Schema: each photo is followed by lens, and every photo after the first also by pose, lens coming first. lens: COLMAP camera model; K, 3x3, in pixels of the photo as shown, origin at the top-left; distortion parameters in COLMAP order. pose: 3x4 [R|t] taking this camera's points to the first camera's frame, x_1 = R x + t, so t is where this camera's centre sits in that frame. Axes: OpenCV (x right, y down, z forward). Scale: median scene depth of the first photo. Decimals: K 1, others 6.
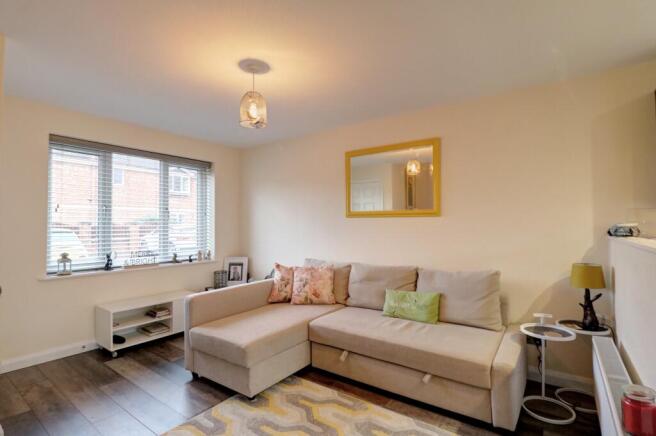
lens RADIAL K [[314.7, 0, 346.1], [0, 314.7, 222.7], [0, 0, 1]] dist [-0.004544, -0.001413]
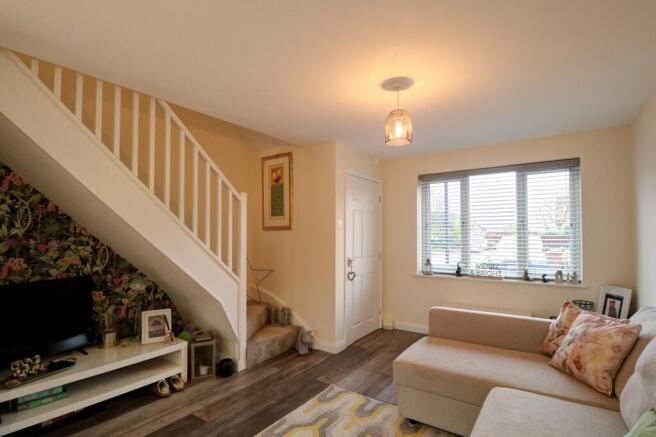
lens RADIAL K [[317.9, 0, 319.2], [0, 317.9, 230.1], [0, 0, 1]] dist [-0.003187, -0.001689]
pose [[-0.017050, -0.010250, -0.999802, 0.391299], [0.010464, 0.999891, -0.010430, -0.015111], [0.999800, -0.010640, -0.016941, 0.414586]]
